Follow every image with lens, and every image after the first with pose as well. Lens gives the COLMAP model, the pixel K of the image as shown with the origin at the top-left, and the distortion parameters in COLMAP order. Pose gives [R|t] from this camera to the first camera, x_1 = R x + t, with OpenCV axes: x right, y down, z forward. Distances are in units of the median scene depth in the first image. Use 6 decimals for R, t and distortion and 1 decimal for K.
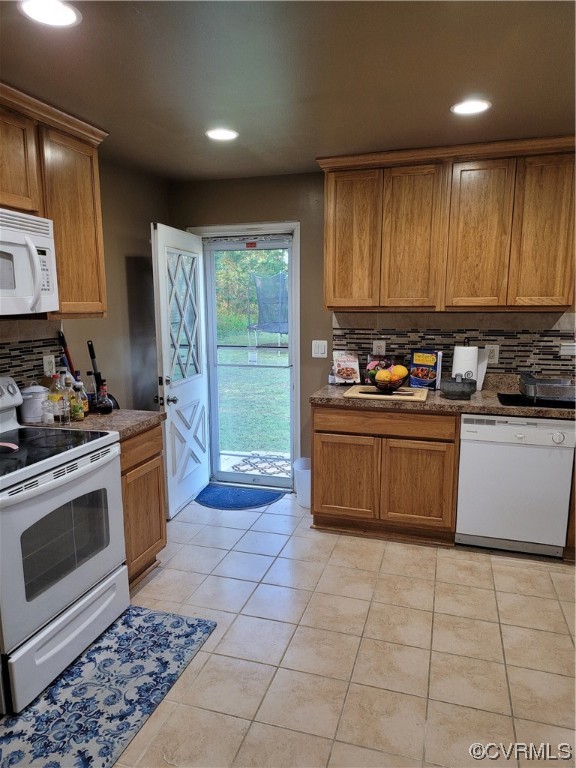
lens RADIAL K [[526.4, 0, 283.1], [0, 526.4, 385.3], [0, 0, 1]] dist [0.049631, -0.054719]
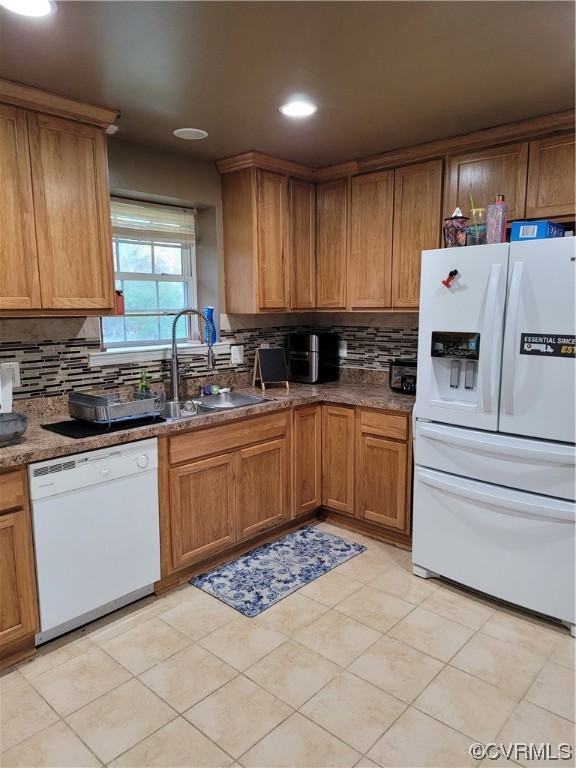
lens RADIAL K [[526.4, 0, 276.4], [0, 526.4, 388.0], [0, 0, 1]] dist [0.049631, -0.054719]
pose [[0.420284, -0.137857, 0.896859, -0.128044], [0.150846, 0.985253, 0.080754, -0.049215], [-0.894766, 0.101348, 0.434881, 0.379969]]
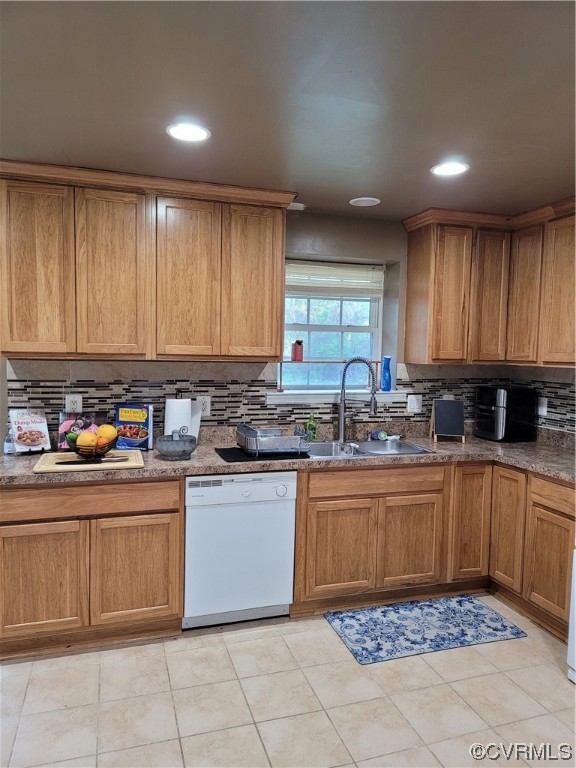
lens RADIAL K [[526.4, 0, 282.8], [0, 526.4, 386.9], [0, 0, 1]] dist [0.049631, -0.054719]
pose [[0.813425, -0.020994, 0.581291, -0.033810], [0.070665, 0.995513, -0.062931, -0.026552], [-0.577362, 0.092266, 0.811258, 0.178848]]
